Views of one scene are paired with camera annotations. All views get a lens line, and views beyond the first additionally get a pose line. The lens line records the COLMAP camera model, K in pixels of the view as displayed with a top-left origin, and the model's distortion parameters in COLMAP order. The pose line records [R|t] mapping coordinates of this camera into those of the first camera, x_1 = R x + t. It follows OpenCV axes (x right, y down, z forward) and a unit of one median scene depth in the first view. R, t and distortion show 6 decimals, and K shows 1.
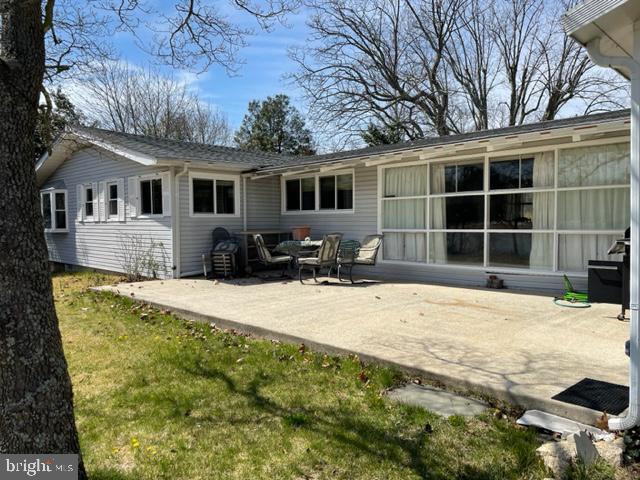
lens RADIAL K [[493.8, 0, 320.0], [0, 493.8, 240.0], [0, 0, 1]] dist [0.044613, -0.003951]
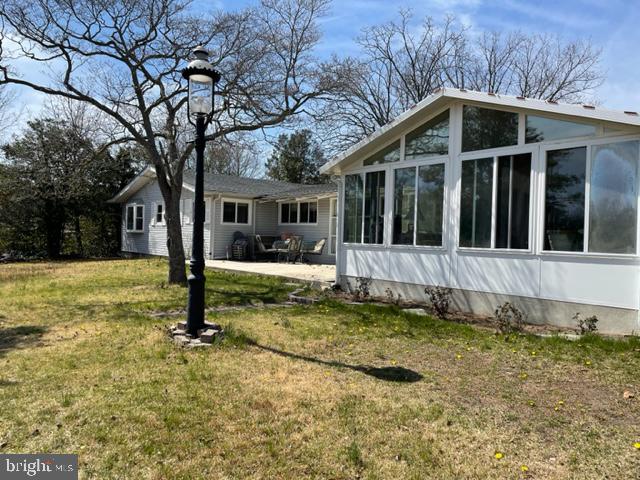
lens RADIAL K [[493.8, 0, 320.0], [0, 493.8, 240.0], [0, 0, 1]] dist [0.044613, -0.003951]
pose [[0.996219, 0.037659, -0.078292, 0.194714], [-0.040222, 0.998696, -0.031429, 0.043474], [0.077006, 0.034459, 0.996435, -0.610631]]
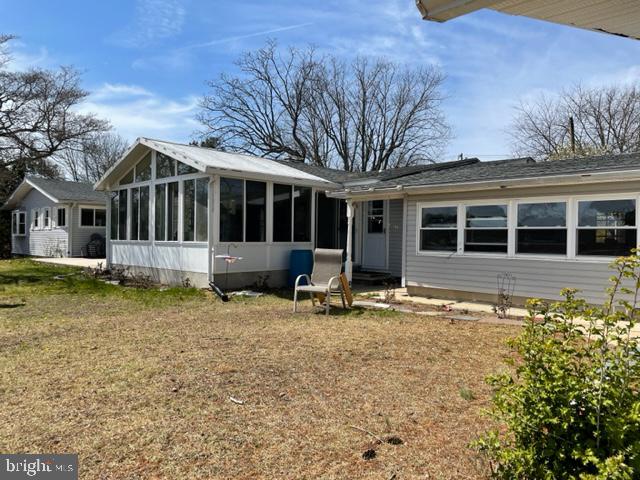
lens RADIAL K [[493.8, 0, 320.0], [0, 493.8, 240.0], [0, 0, 1]] dist [0.044613, -0.003951]
pose [[0.999851, 0.016992, 0.002980, 0.662047], [-0.016880, 0.999275, -0.034125, 0.052244], [-0.003558, 0.034070, 0.999413, -0.954805]]
